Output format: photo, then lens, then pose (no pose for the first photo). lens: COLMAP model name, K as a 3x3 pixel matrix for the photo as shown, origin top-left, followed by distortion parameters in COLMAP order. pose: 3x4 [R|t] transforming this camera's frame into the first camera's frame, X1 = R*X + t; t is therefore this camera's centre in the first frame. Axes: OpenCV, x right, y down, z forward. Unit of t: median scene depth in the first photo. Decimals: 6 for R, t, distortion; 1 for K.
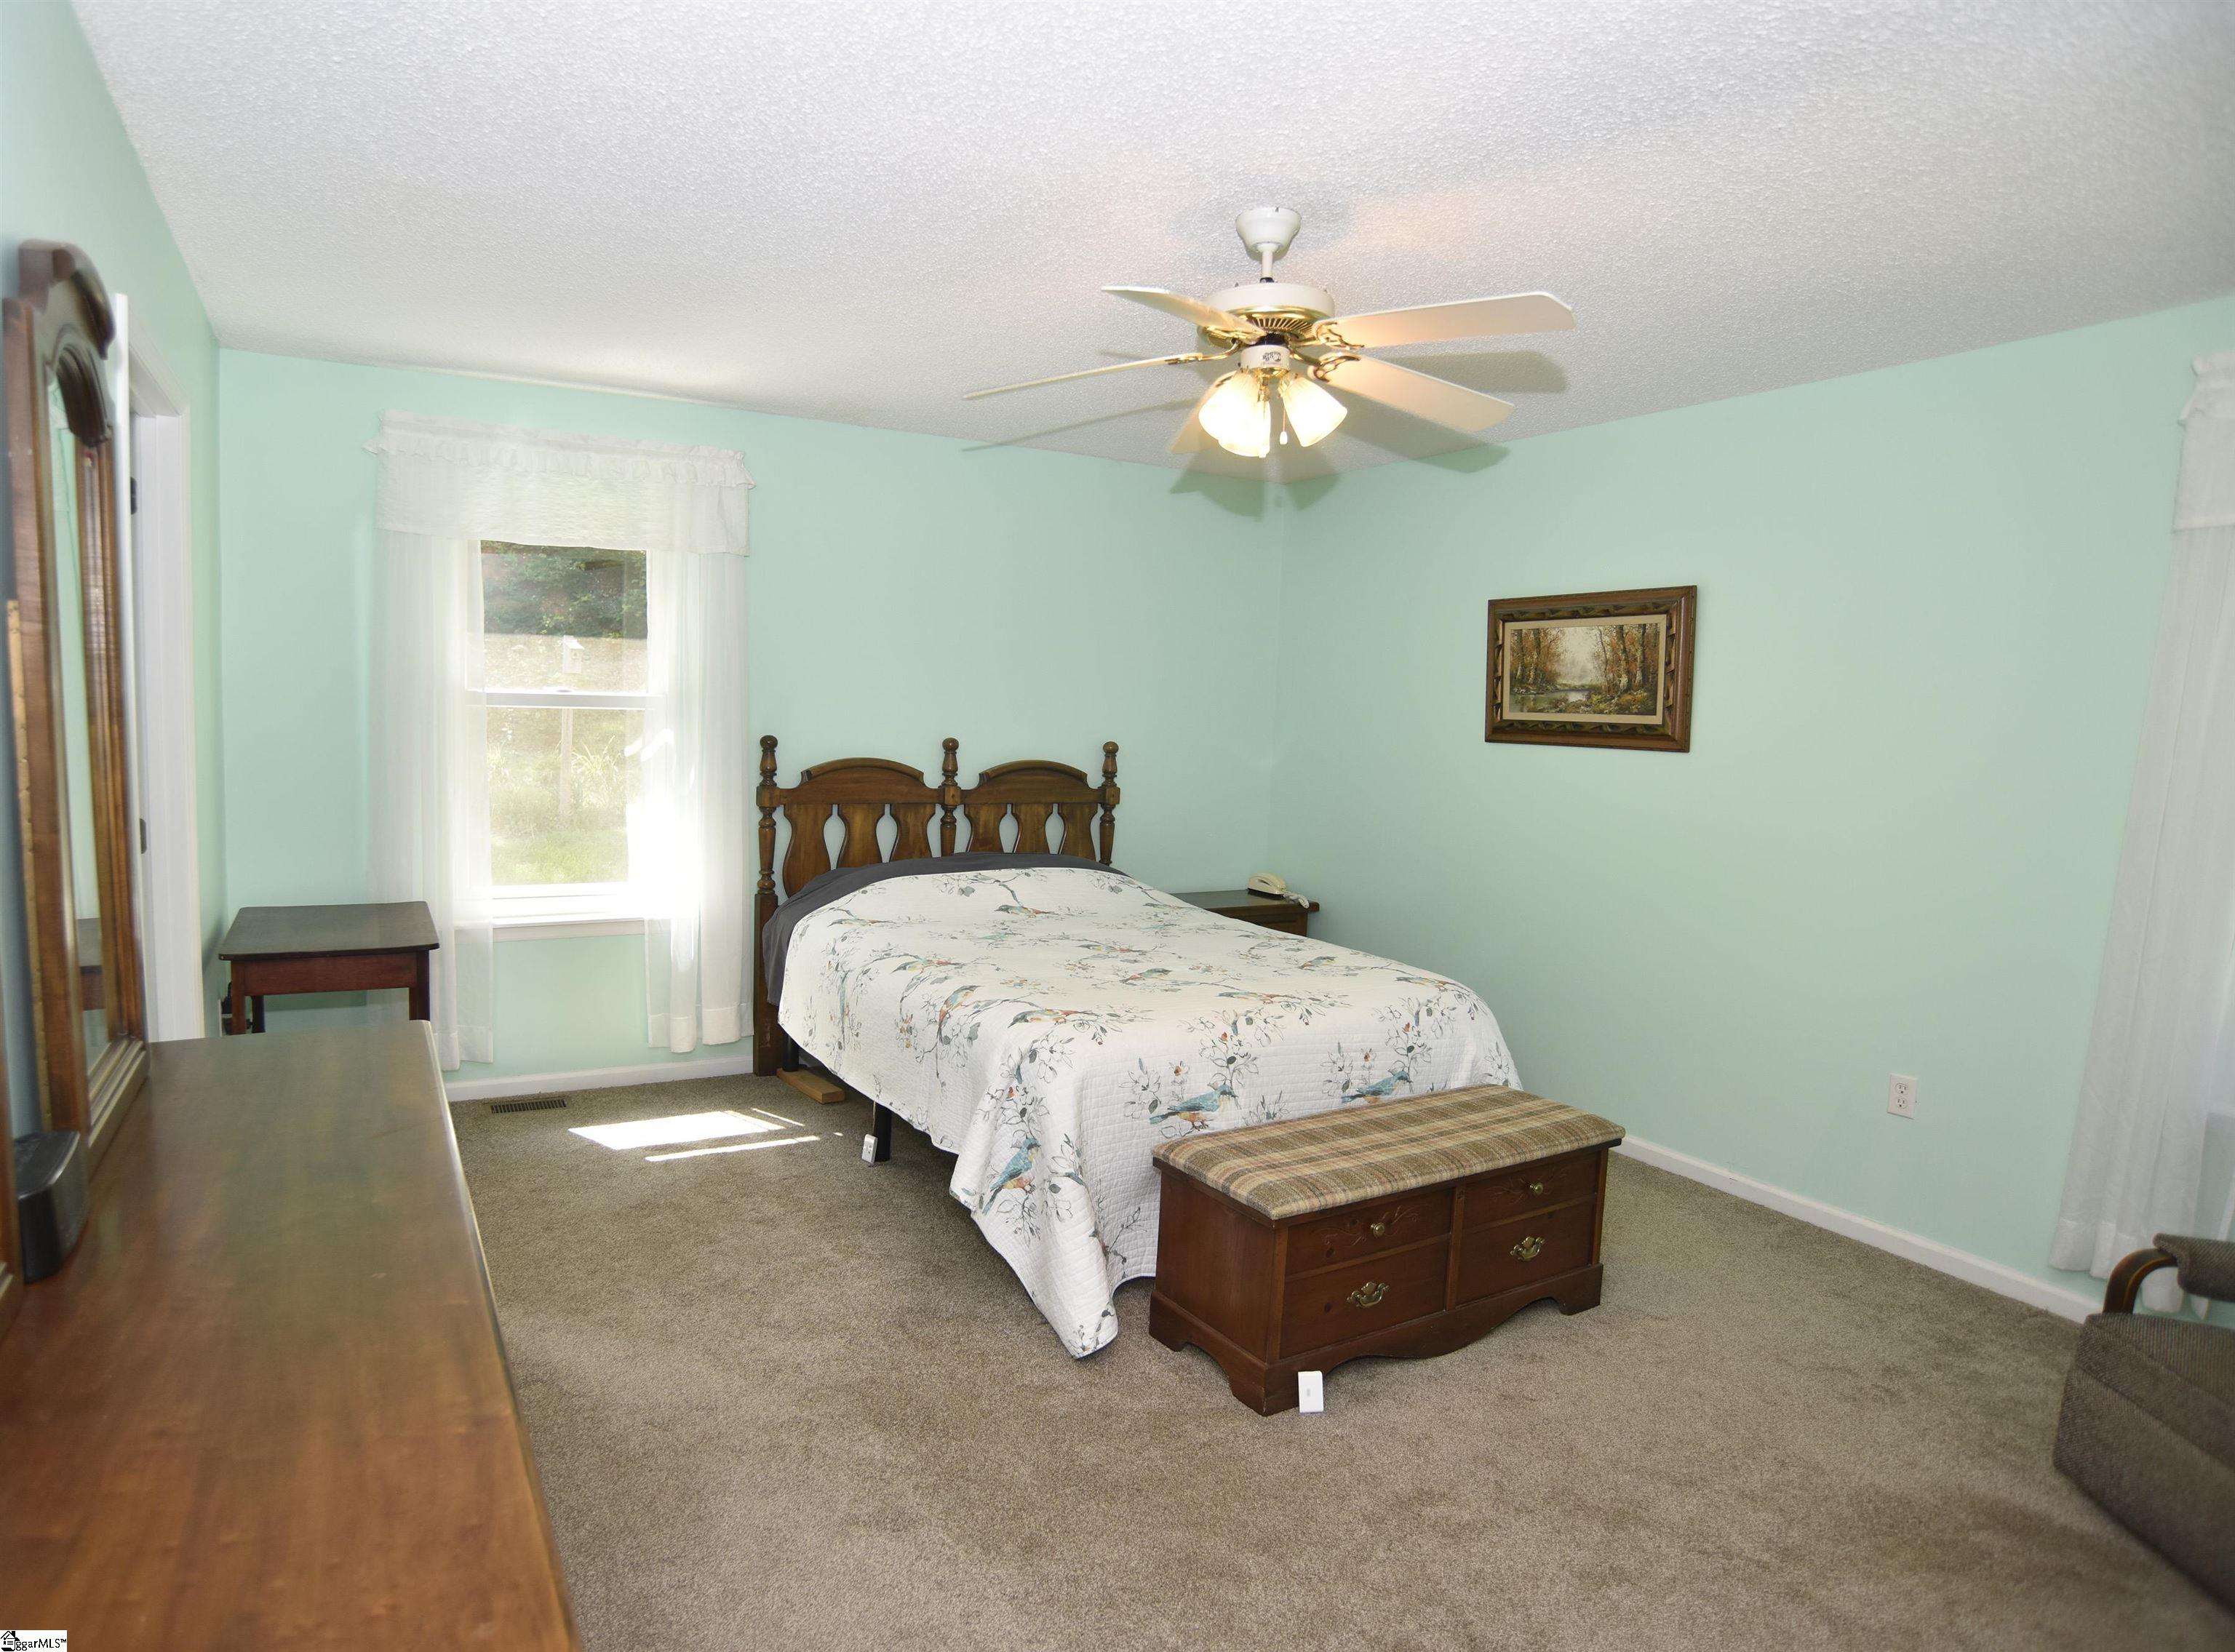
lens RADIAL K [[1278.6, 0, 997.3], [0, 1278.6, 831.1], [0, 0, 1]] dist [-0.090107, -0.000453]
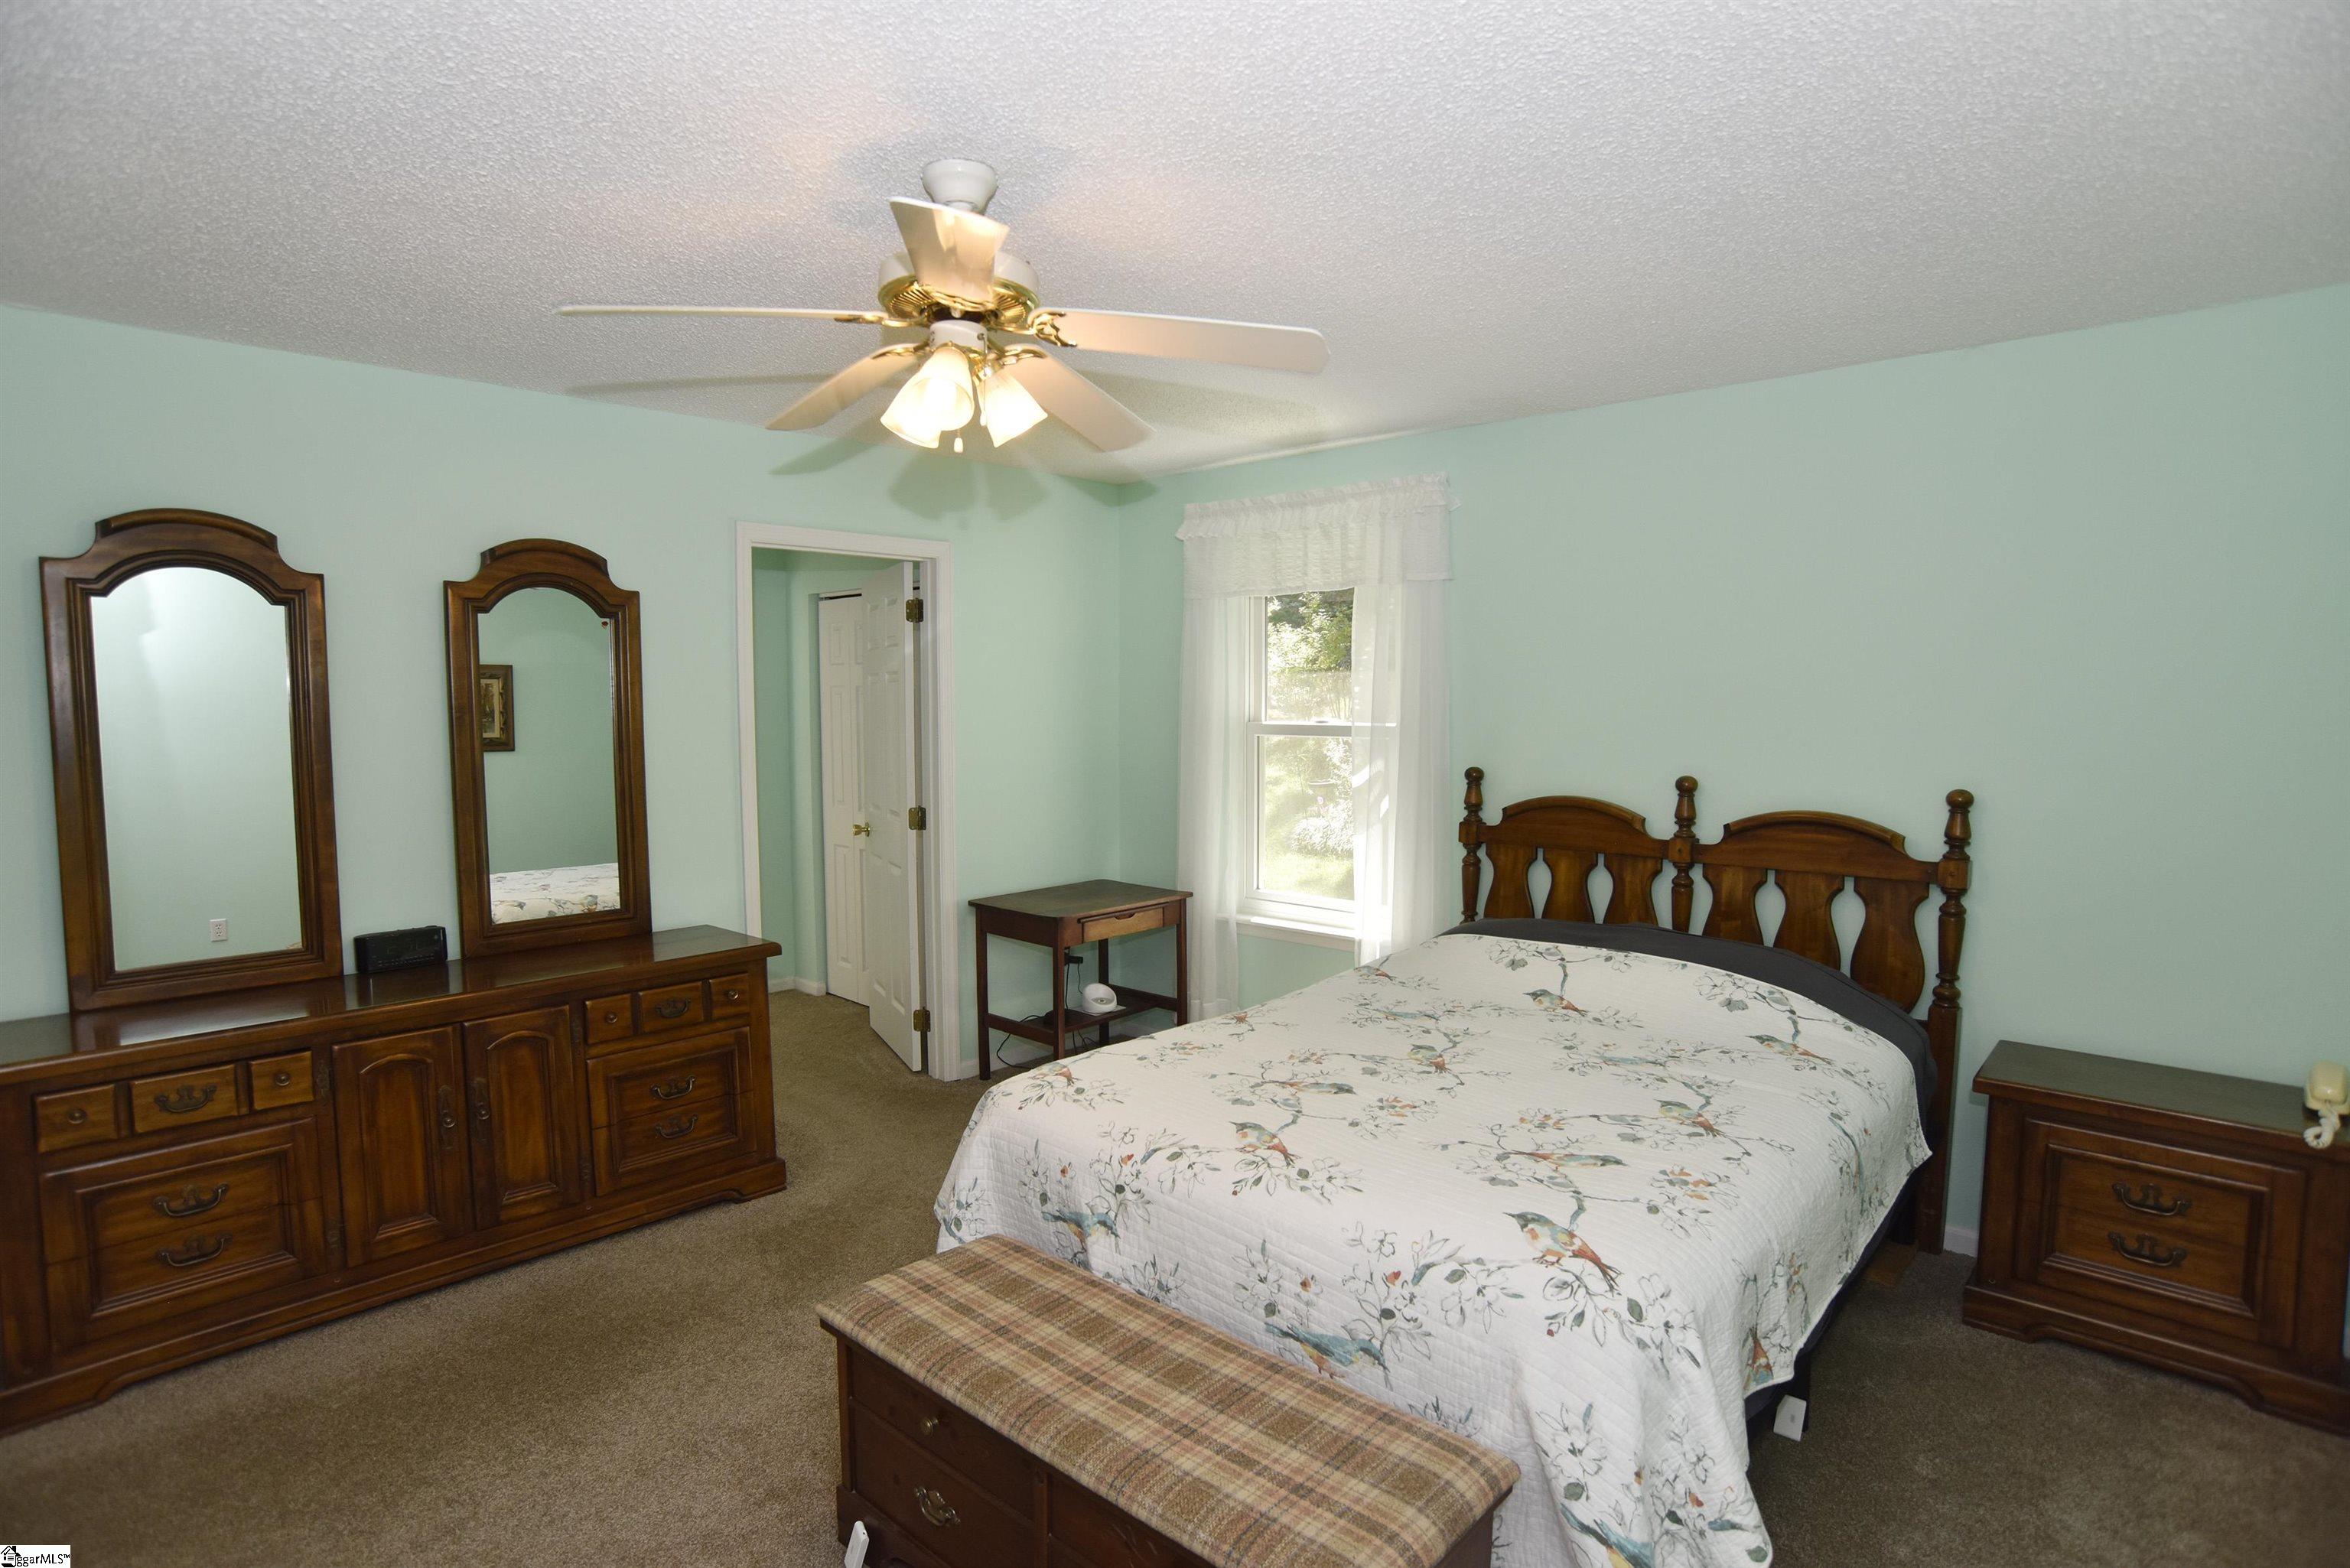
lens RADIAL K [[1212.6, 0, 1175.0], [0, 1212.6, 784.0], [0, 0, 1]] dist [-0.088178, 0.040278]
pose [[0.326476, 0.034596, -0.944572, 0.566184], [-0.081992, 0.996600, 0.008162, -0.050525], [0.941642, 0.074783, 0.328203, 0.487557]]
